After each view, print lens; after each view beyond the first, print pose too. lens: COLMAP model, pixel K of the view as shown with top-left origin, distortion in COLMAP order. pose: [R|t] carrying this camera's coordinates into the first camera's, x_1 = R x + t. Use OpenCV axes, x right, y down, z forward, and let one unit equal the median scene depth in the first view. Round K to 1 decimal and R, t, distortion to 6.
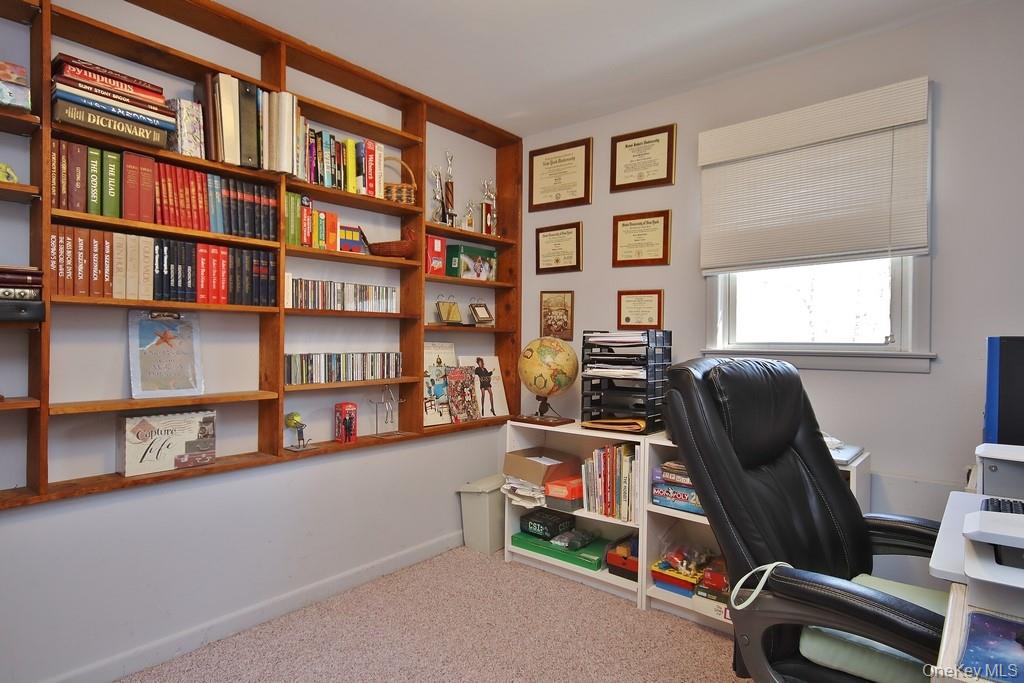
lens RADIAL K [[556.1, 0, 511.2], [0, 556.1, 340.6], [0, 0, 1]] dist [0.003115, 0.000552]
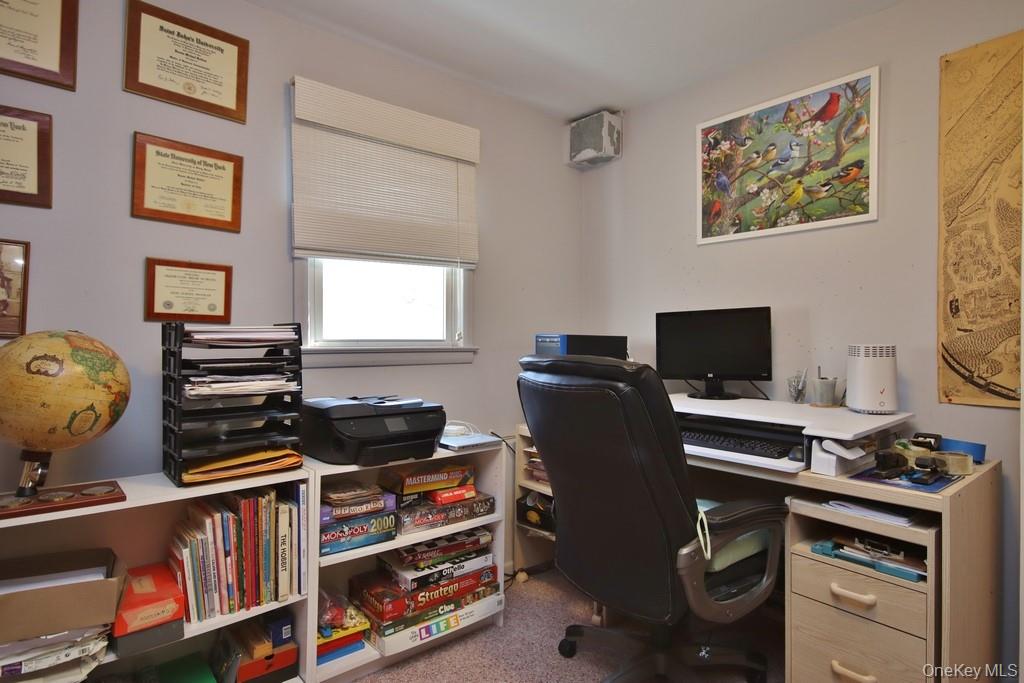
lens RADIAL K [[556.1, 0, 511.4], [0, 556.1, 343.9], [0, 0, 1]] dist [0.003115, 0.000552]
pose [[0.166205, -0.013016, 0.986005, -0.399038], [0.000648, 0.999914, 0.013091, -0.001364], [-0.986091, -0.001537, 0.166200, 0.570313]]
